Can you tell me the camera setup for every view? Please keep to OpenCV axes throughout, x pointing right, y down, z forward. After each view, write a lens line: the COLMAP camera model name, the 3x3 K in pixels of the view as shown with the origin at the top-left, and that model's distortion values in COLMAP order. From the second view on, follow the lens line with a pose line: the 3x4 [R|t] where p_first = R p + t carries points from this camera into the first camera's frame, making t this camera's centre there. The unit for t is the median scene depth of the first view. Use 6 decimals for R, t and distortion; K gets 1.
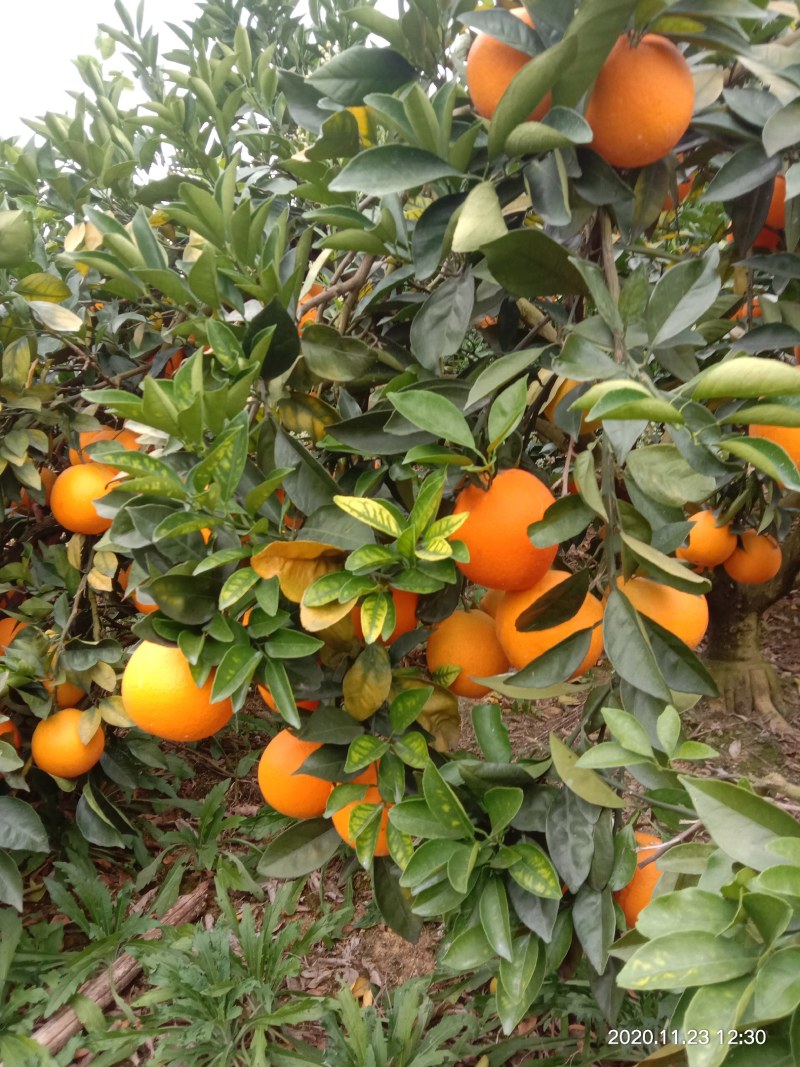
lens RADIAL K [[861.0, 0, 400.0], [0, 861.0, 533.5], [0, 0, 1]] dist [0.054874, -0.098667]
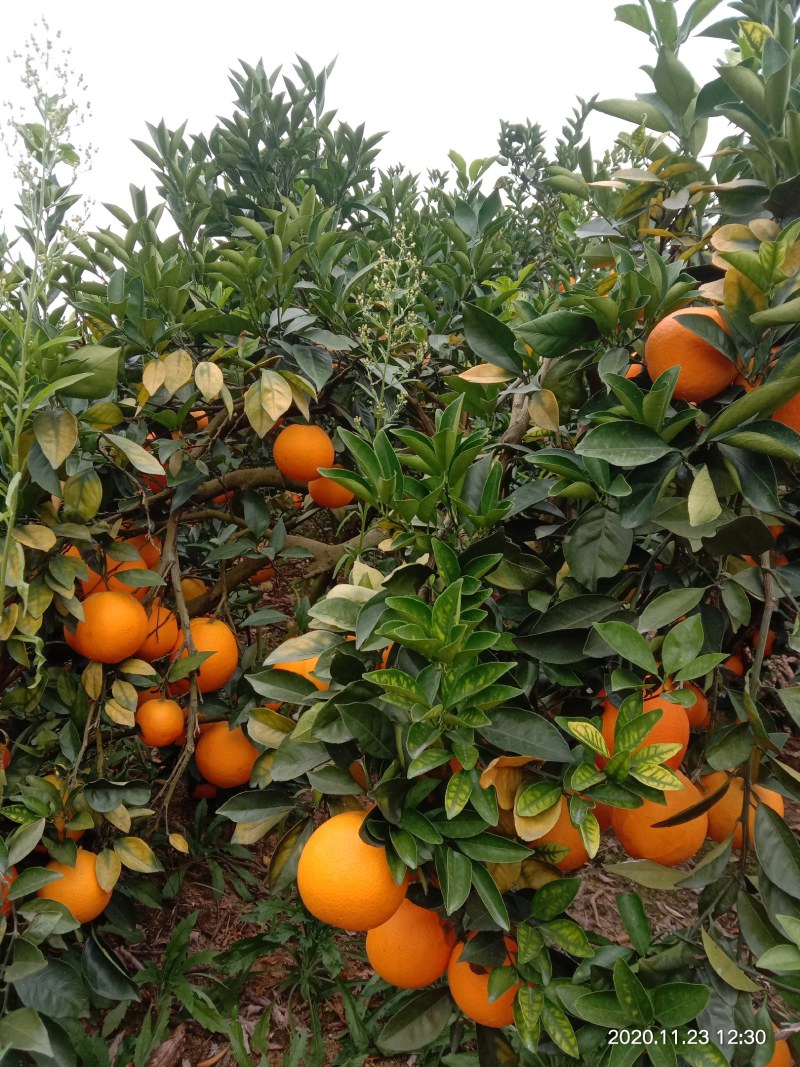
lens RADIAL K [[861.0, 0, 400.0], [0, 861.0, 533.5], [0, 0, 1]] dist [0.054874, -0.098667]
pose [[0.966144, 0.086287, 0.243146, -0.319298], [-0.070584, 0.994861, -0.072588, -0.104946], [-0.248160, 0.052968, 0.967270, -0.026074]]
